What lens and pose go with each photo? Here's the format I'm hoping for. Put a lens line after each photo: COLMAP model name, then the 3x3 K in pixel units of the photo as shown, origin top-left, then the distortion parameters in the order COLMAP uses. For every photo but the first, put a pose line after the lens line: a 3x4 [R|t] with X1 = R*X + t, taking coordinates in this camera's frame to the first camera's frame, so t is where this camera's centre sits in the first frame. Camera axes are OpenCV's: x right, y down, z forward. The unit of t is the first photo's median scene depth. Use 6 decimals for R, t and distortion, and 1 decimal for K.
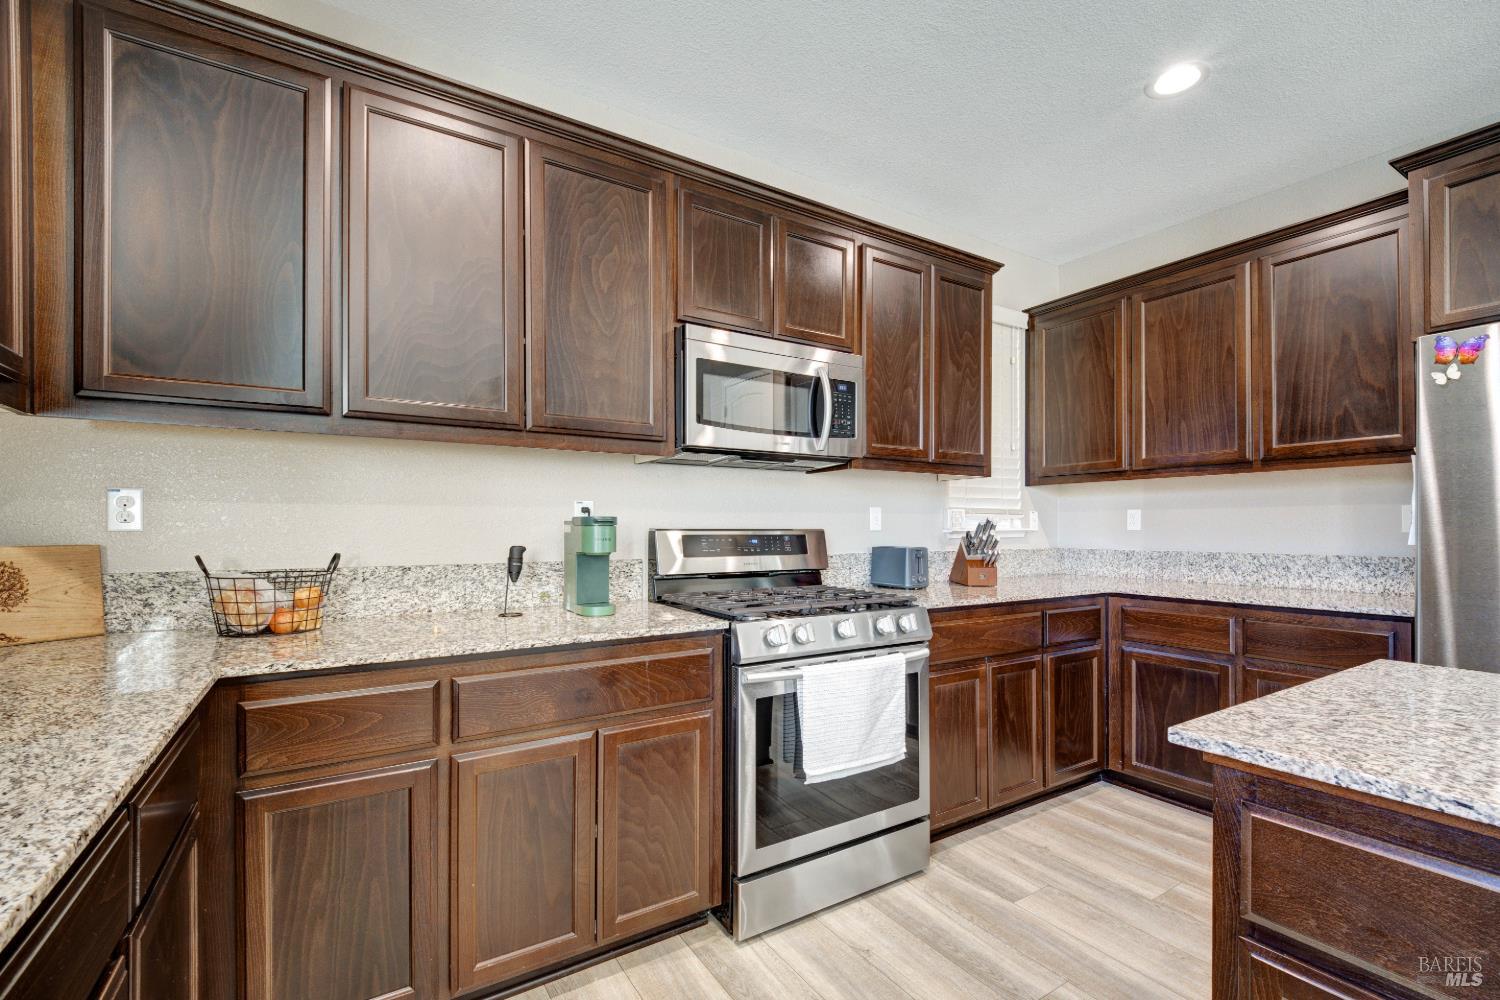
lens RADIAL K [[665.1, 0, 790.4], [0, 665.1, 514.7], [0, 0, 1]] dist [0.002127, 0.000133]
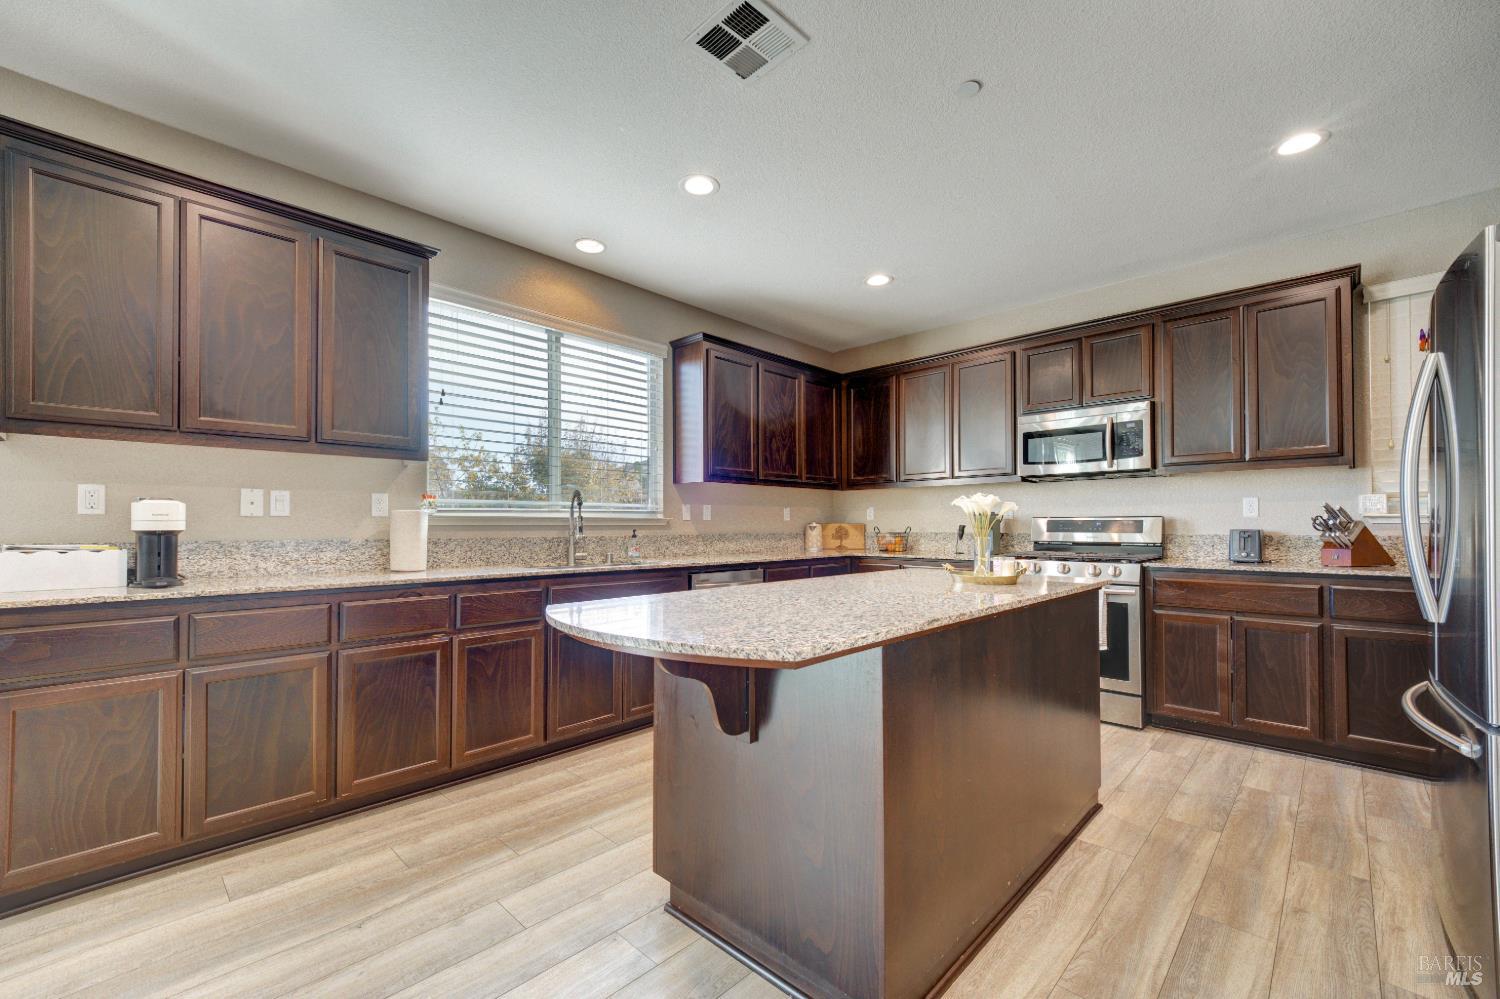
lens RADIAL K [[618.5, 0, 738.9], [0, 618.5, 519.8], [0, 0, 1]] dist [0.008034, -0.000483]
pose [[0.202984, -0.010811, -0.979122, 1.519202], [0.021664, 0.999744, -0.006548, 0.023367], [0.978942, -0.019883, 0.203166, -0.234104]]
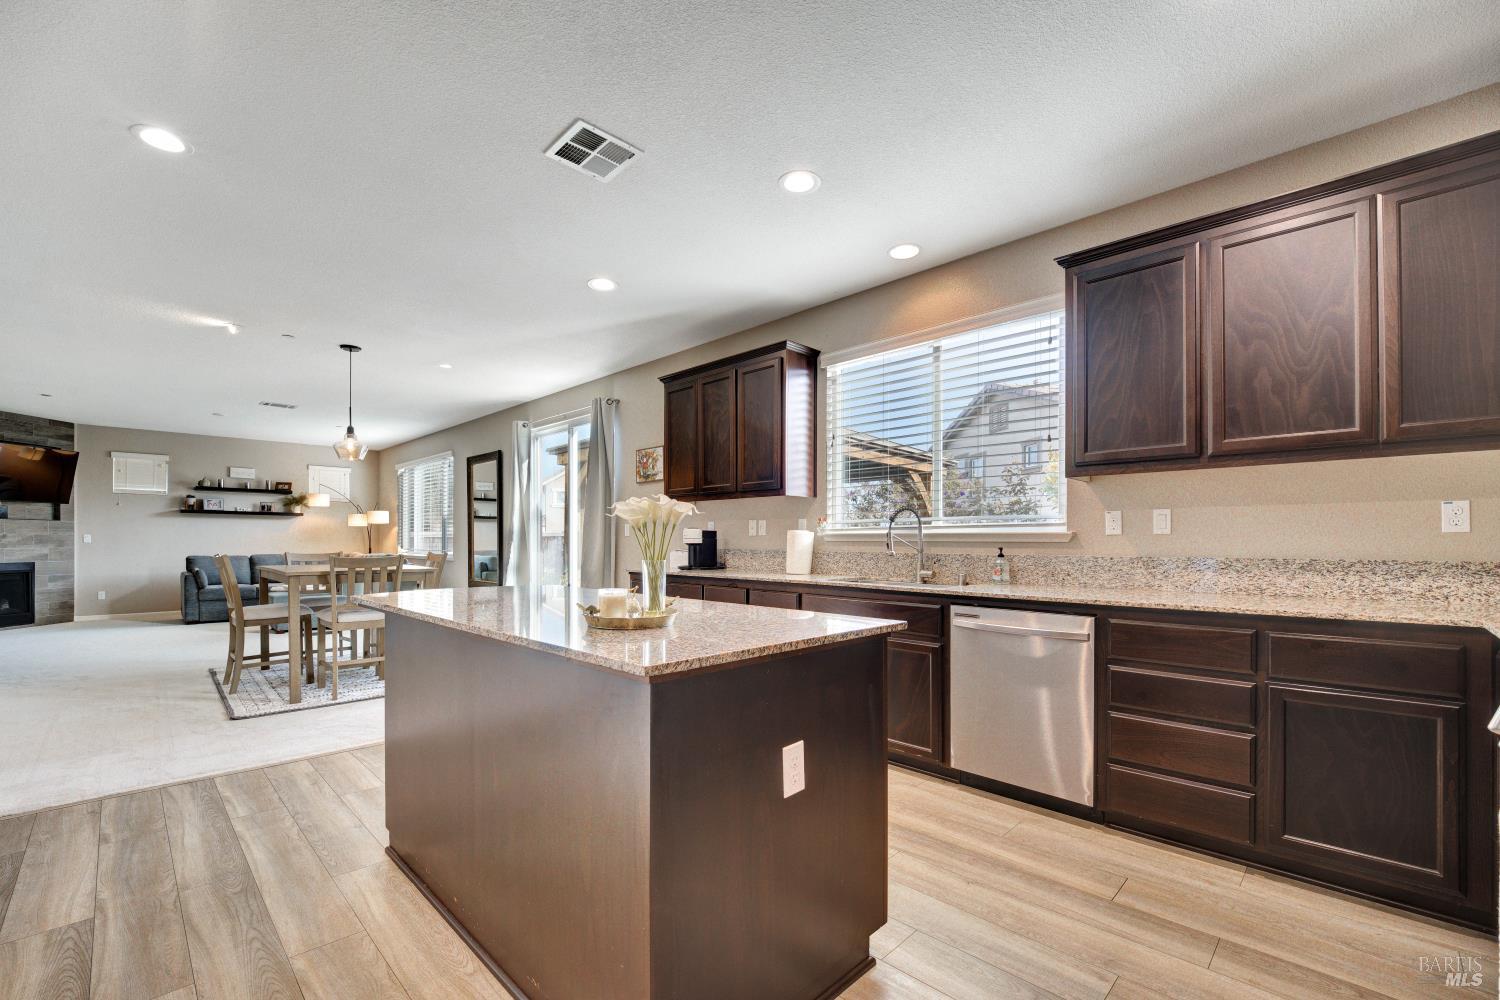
lens RADIAL K [[627.0, 0, 749.0], [0, 627.0, 544.5], [0, 0, 1]] dist [-0.018313, 0.000524]
pose [[-0.980725, -0.002910, -0.195370, 0.602314], [0.000340, 0.999862, -0.016600, 0.049588], [0.195392, -0.016346, -0.980589, 1.106114]]
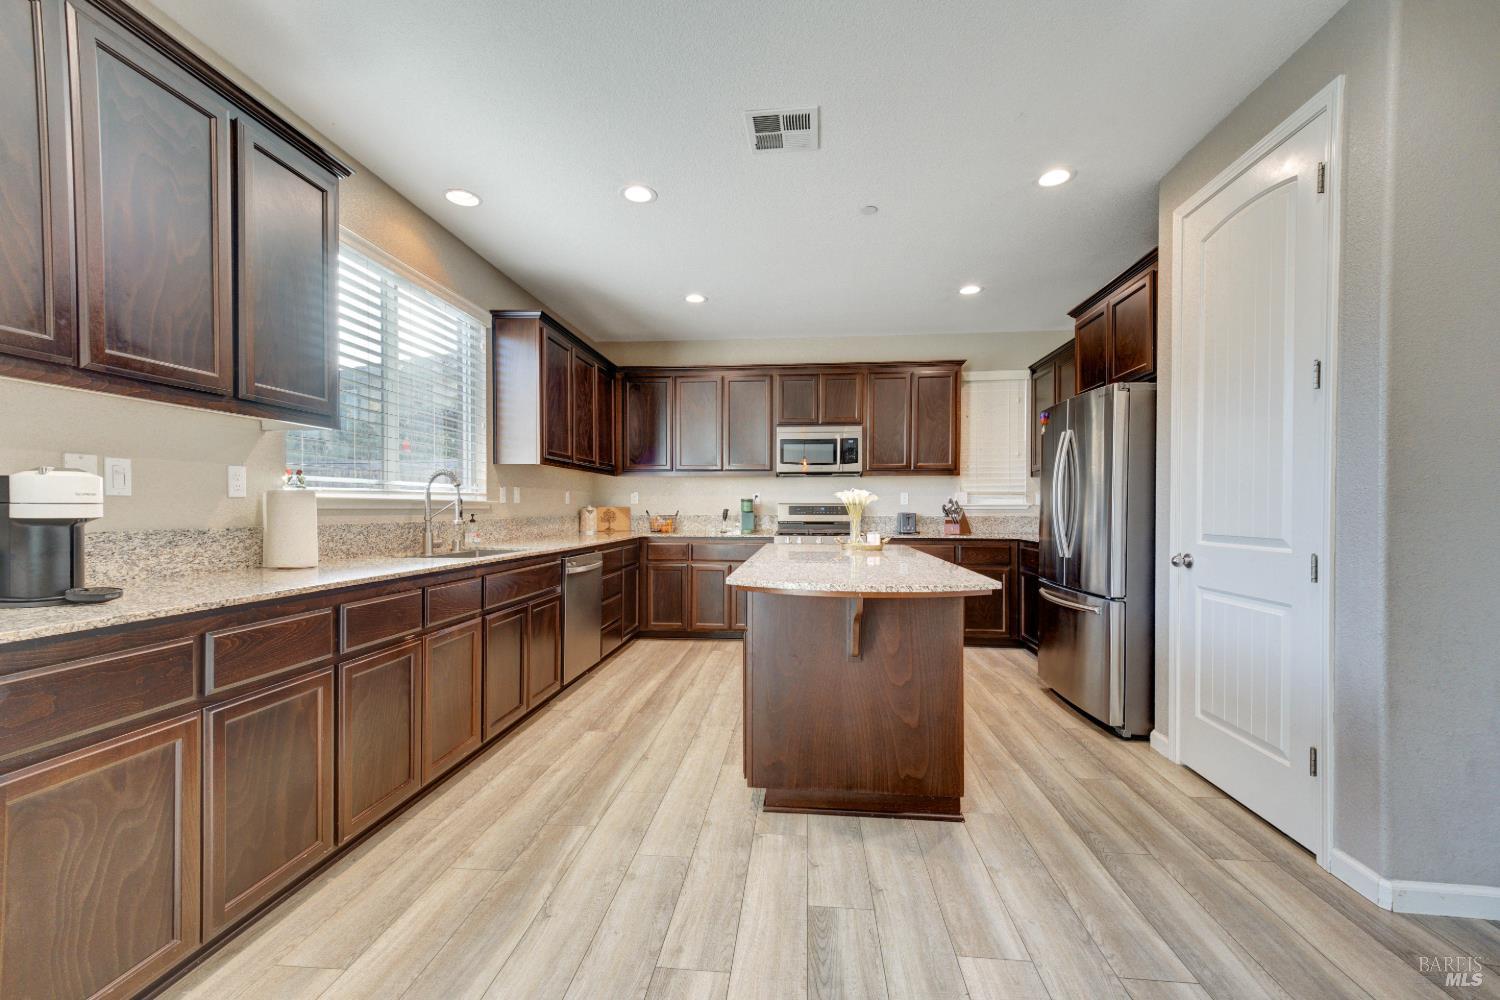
lens RADIAL K [[616.8, 0, 764.4], [0, 616.8, 517.9], [0, 0, 1]] dist [0.013758, -0.000432]
pose [[0.778233, 0.012555, -0.627850, 1.346679], [0.009494, 0.999451, 0.031755, 0.000662], [0.627904, -0.030674, 0.777686, -0.953768]]
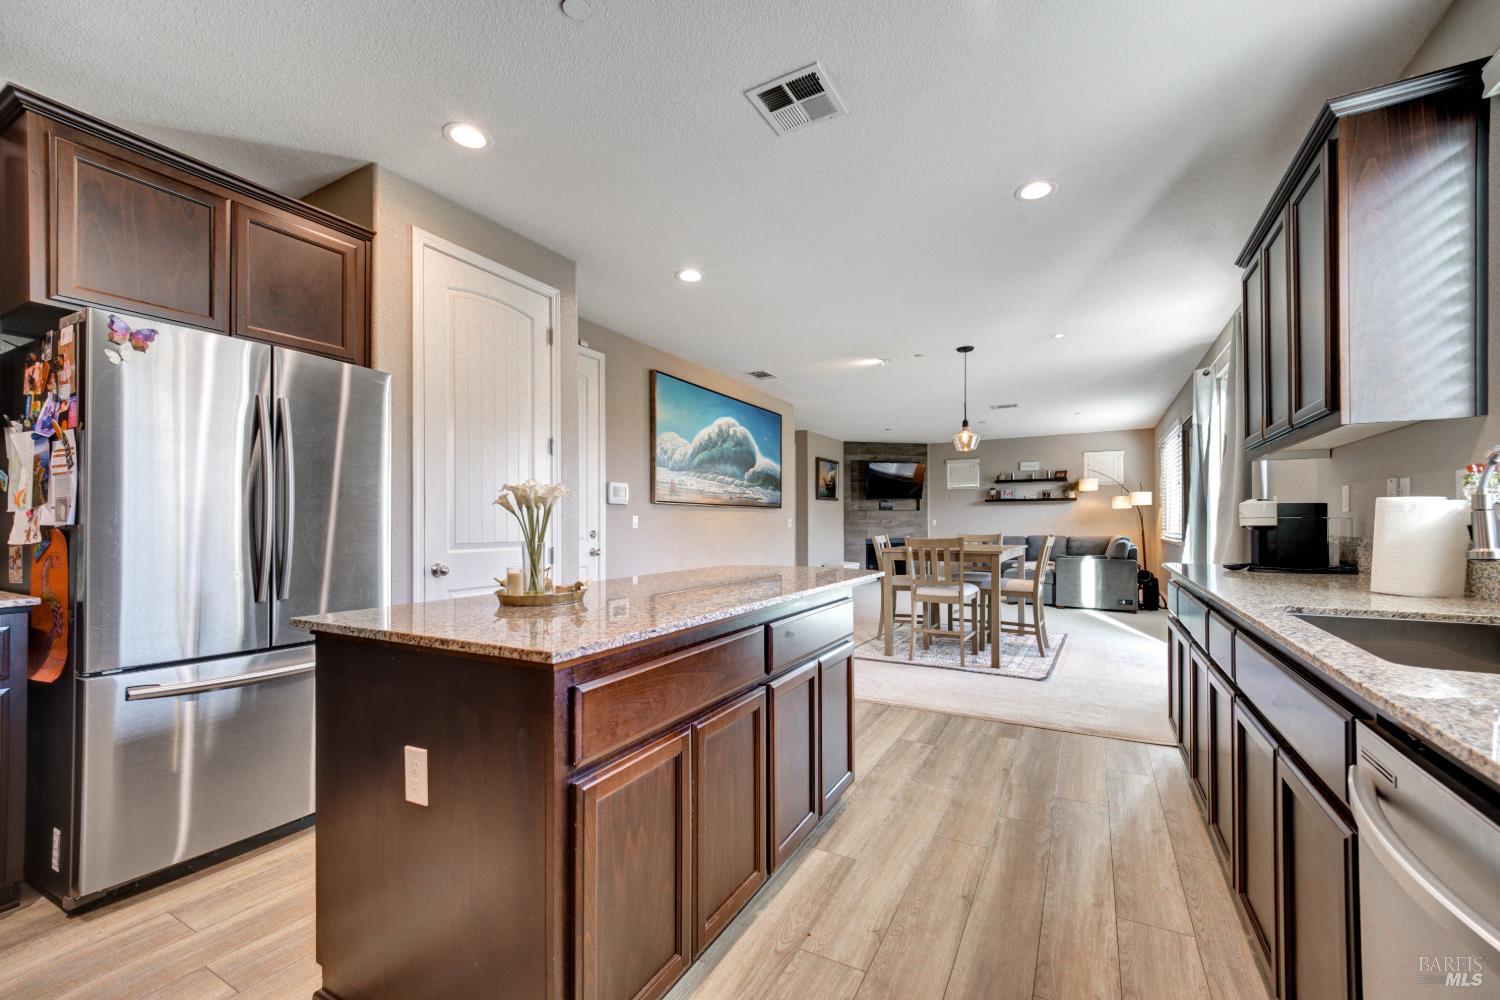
lens RADIAL K [[616.8, 0, 764.4], [0, 616.8, 517.9], [0, 0, 1]] dist [0.013758, -0.000432]
pose [[-0.464544, 0.009462, 0.885500, -0.221461], [-0.016010, 0.999690, -0.019081, 0.034858], [-0.885405, -0.023041, -0.464248, 0.477470]]
